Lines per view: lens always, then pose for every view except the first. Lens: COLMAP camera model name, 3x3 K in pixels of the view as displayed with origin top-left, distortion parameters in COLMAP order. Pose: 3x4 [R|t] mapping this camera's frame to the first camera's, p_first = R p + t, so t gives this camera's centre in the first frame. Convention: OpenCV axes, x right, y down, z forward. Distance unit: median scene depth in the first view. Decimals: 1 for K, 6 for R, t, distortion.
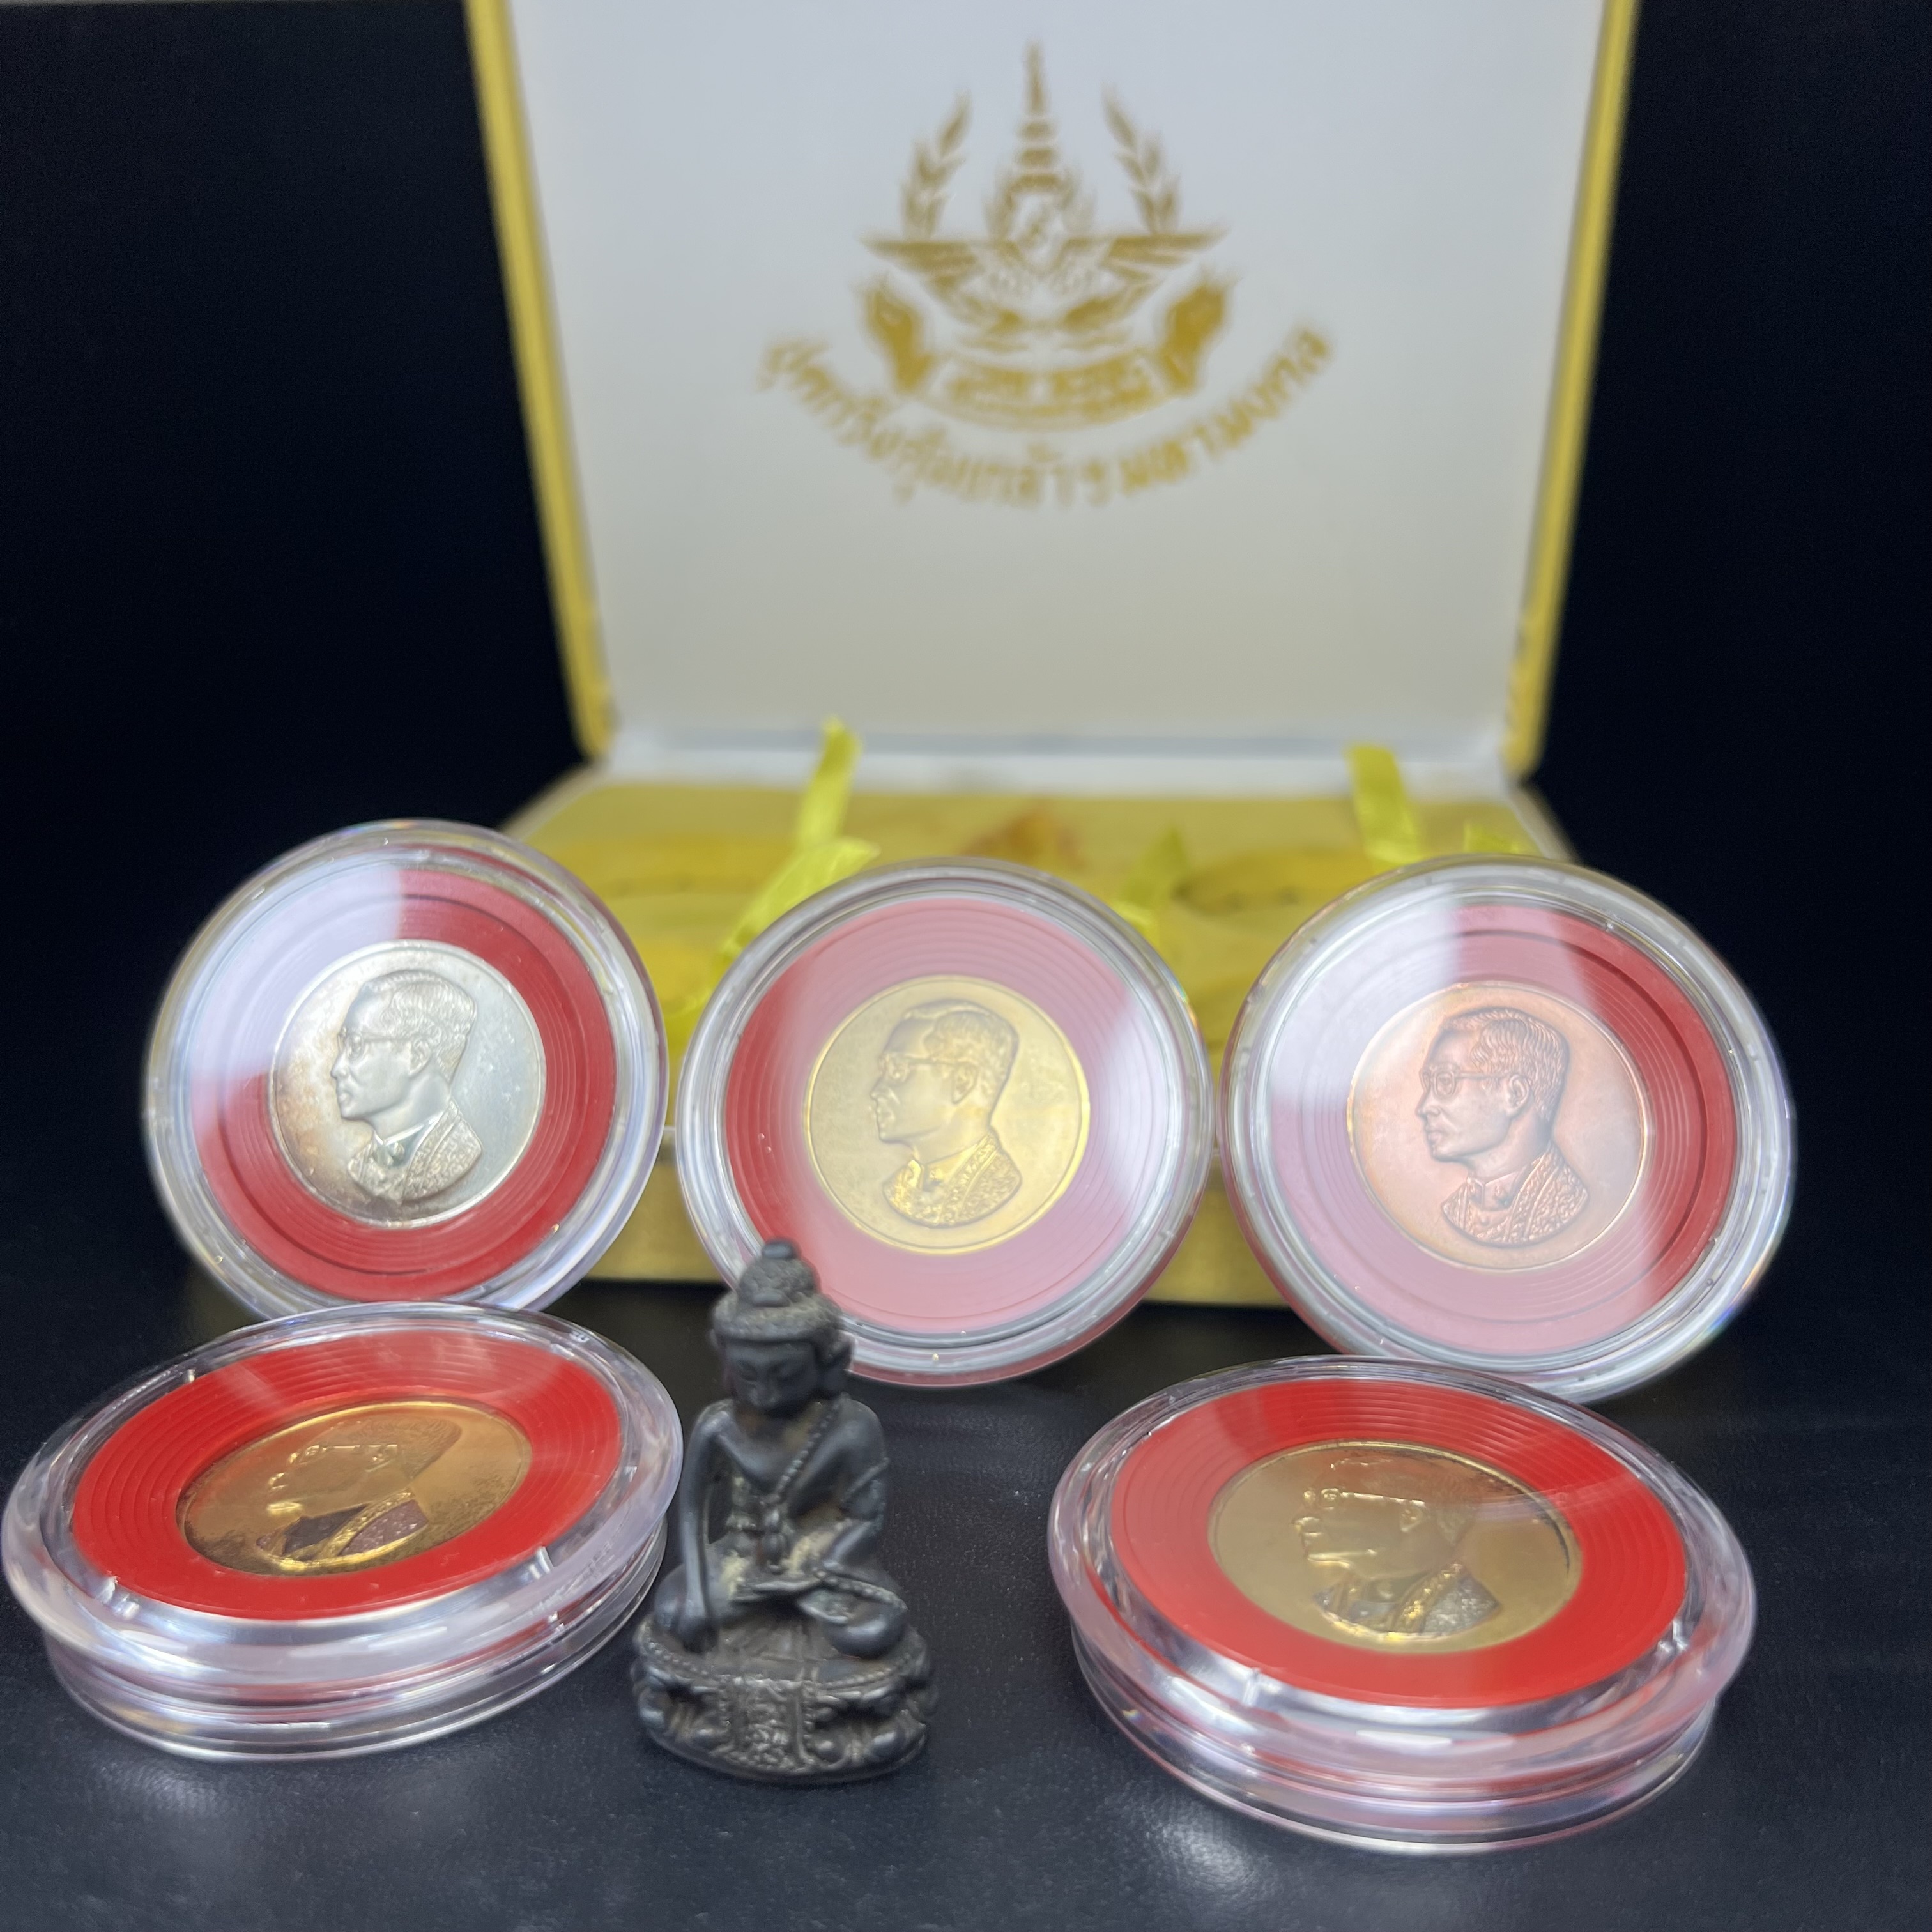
lens RADIAL K [[1986.1, 0, 978.0], [0, 1986.1, 973.3], [0, 0, 1]] dist [0.019503, 0.000000]
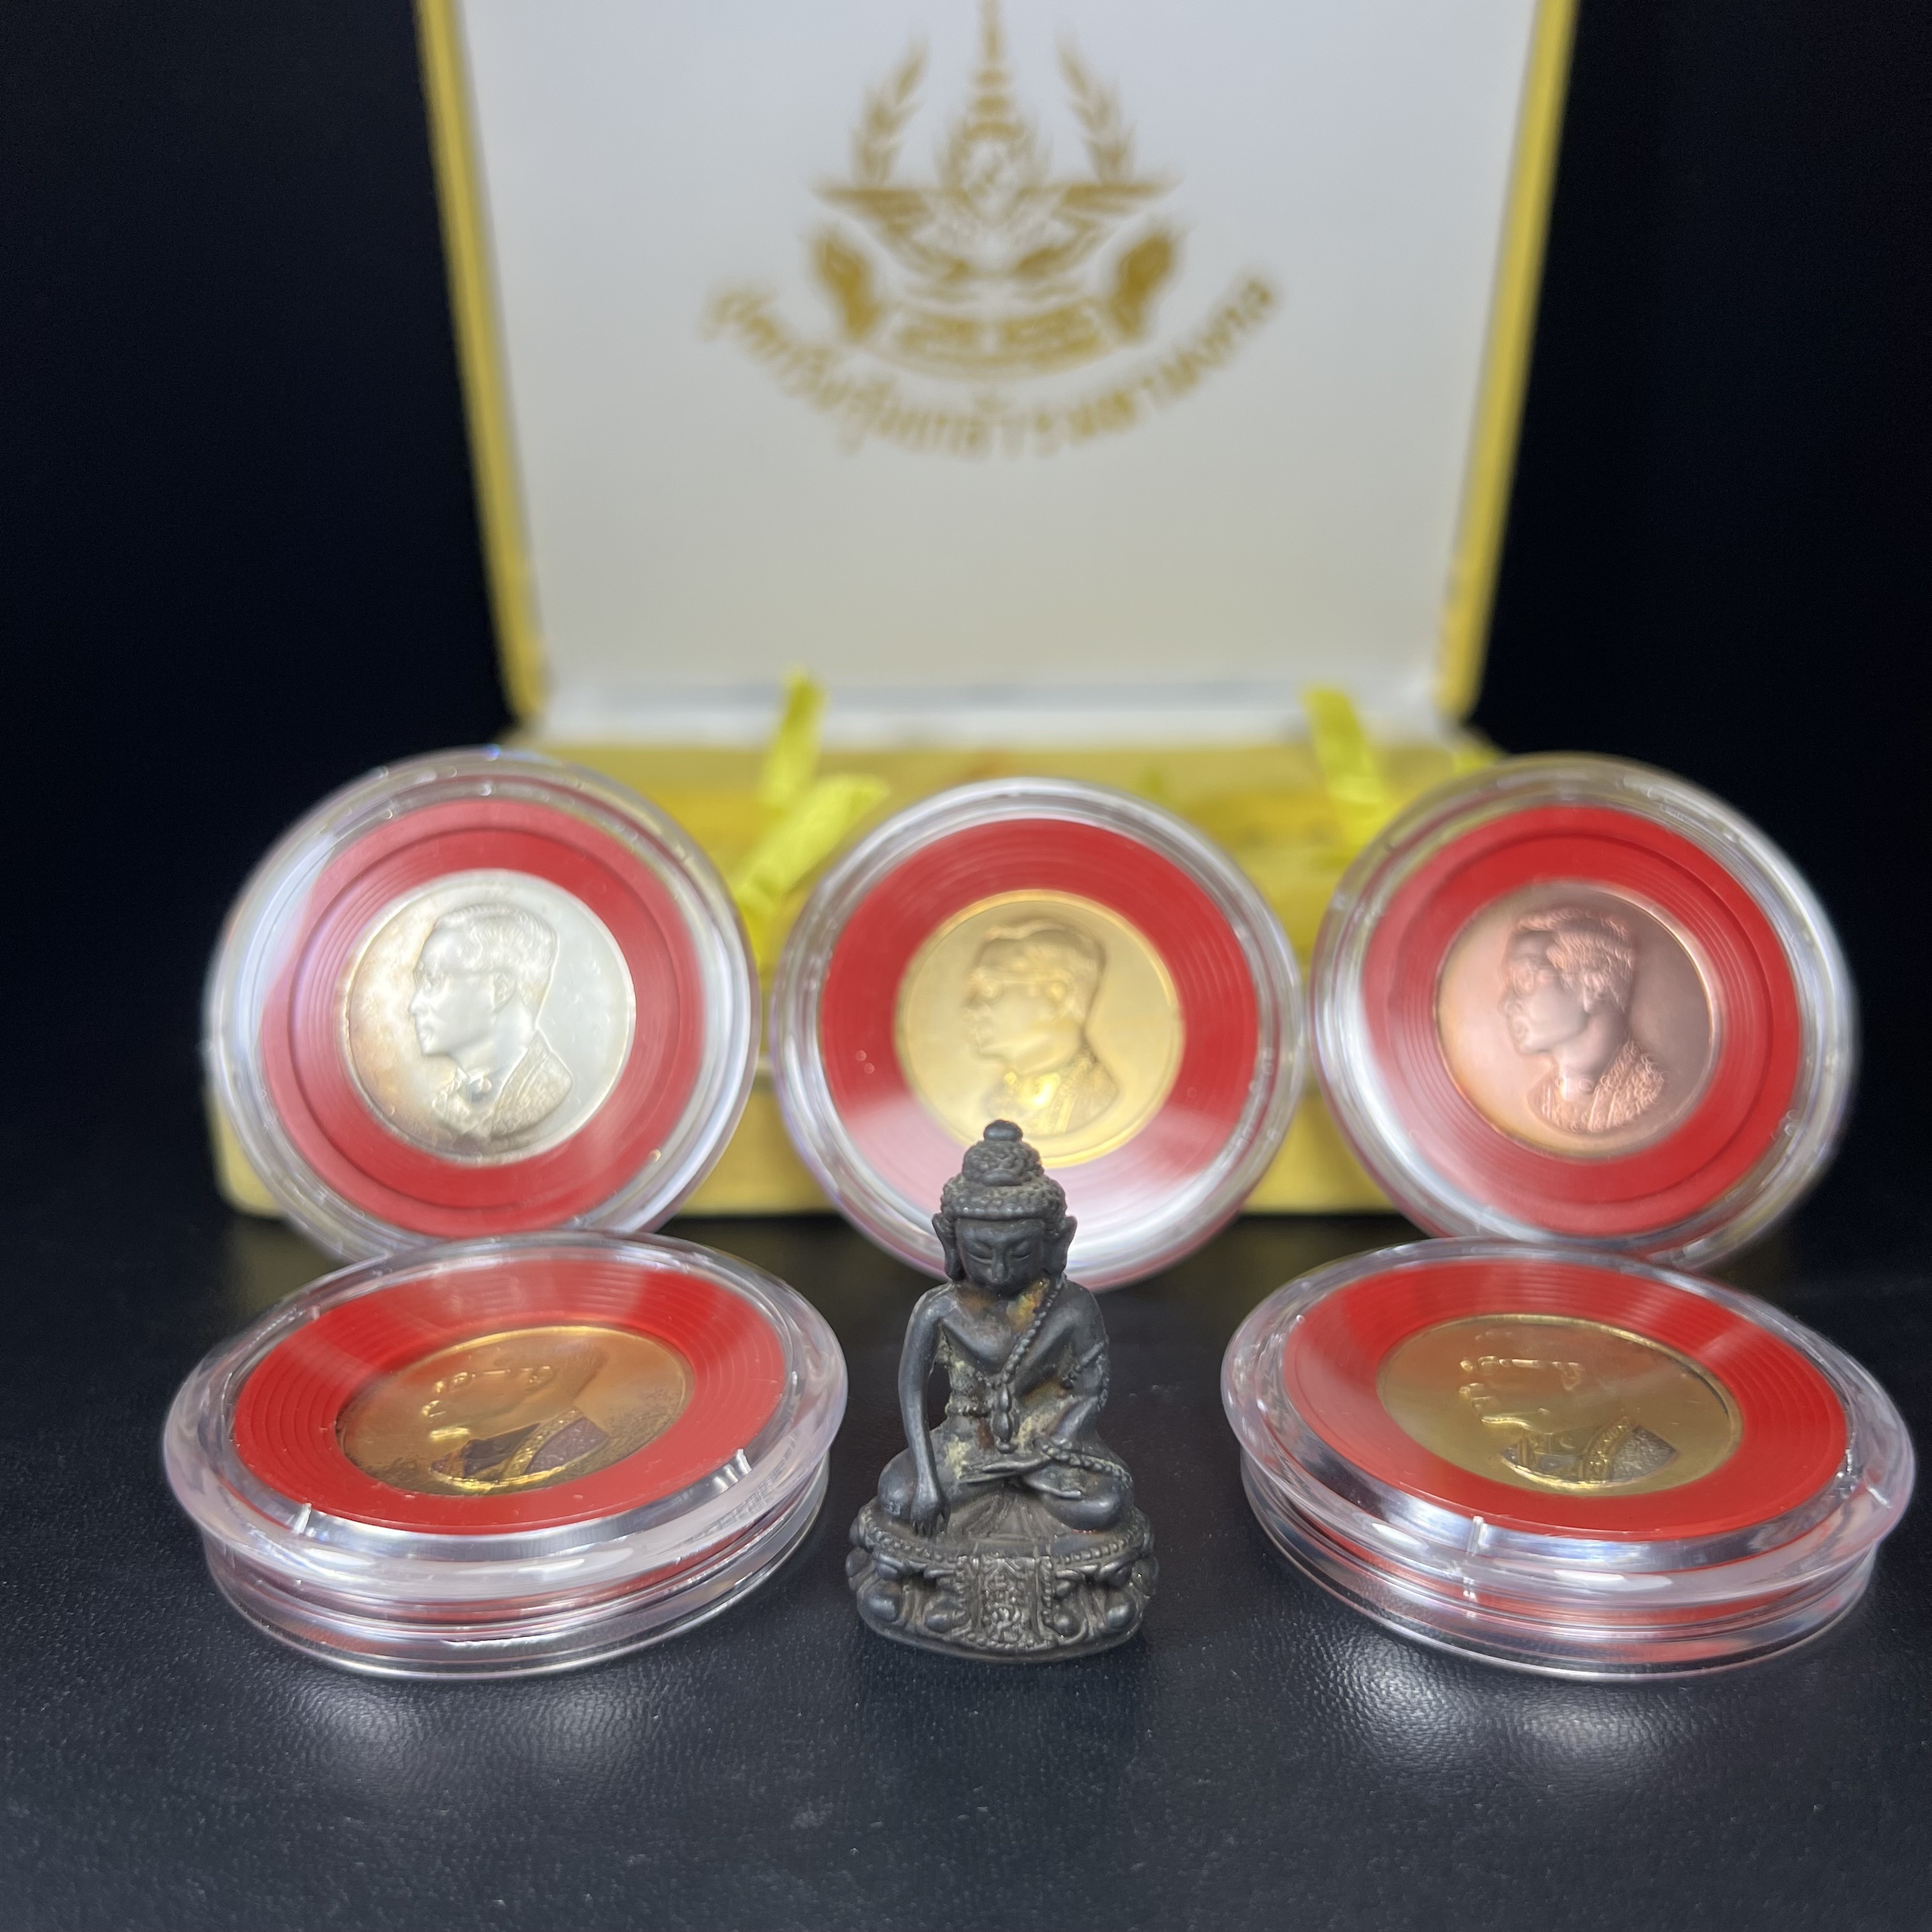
lens RADIAL K [[1986.1, 0, 1039.6], [0, 1986.1, 950.0], [0, 0, 1]] dist [0.019503, 0.000000]
pose [[0.994269, -0.033540, 0.101512, -0.116807], [0.033626, 0.999434, 0.000871, 0.030873], [-0.101484, 0.002547, 0.994834, -0.001537]]
